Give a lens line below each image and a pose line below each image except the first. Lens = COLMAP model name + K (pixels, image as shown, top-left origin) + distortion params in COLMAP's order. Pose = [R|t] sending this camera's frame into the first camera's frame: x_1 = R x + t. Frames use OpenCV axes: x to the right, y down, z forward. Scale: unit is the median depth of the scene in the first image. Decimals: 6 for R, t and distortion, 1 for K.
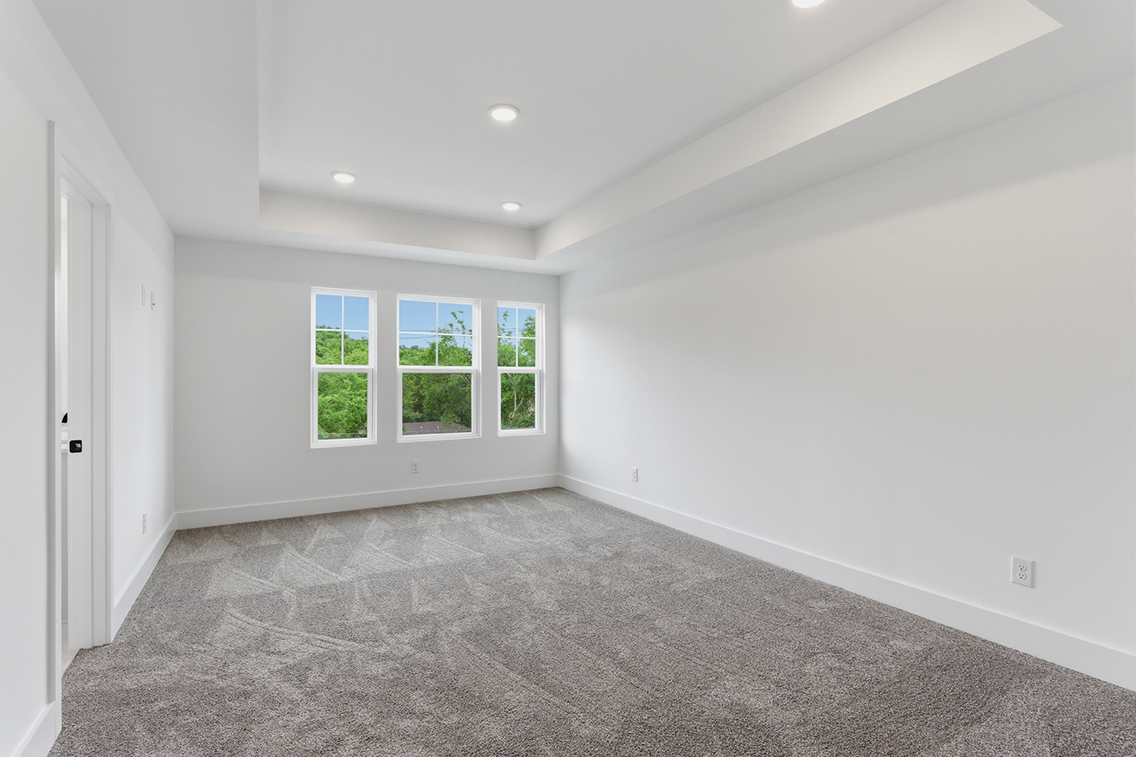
lens RADIAL K [[540.6, 0, 569.5], [0, 540.6, 382.1], [0, 0, 1]] dist [-0.002589, 0.000694]
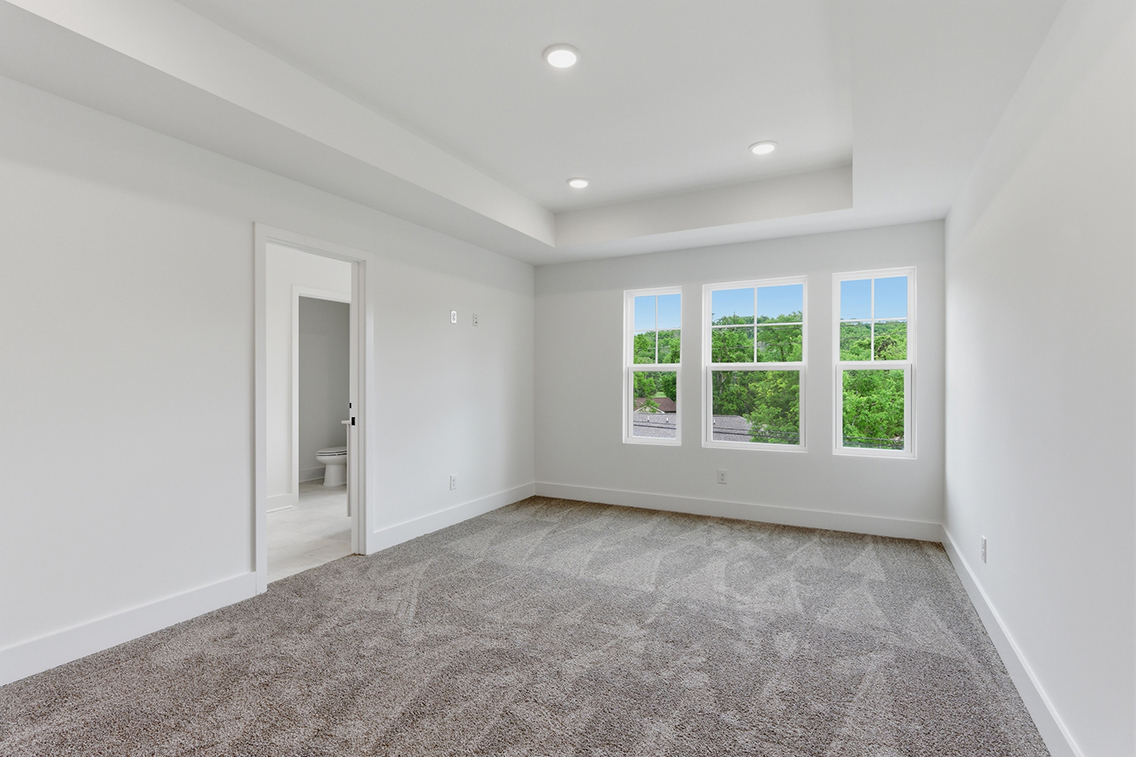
lens RADIAL K [[540.6, 0, 568.3], [0, 540.6, 388.5], [0, 0, 1]] dist [-0.002589, 0.000694]
pose [[0.543856, 0.019236, -0.838958, 0.409132], [-0.006882, 0.999806, 0.018463, -0.003800], [0.839151, -0.004268, 0.543882, 0.391466]]
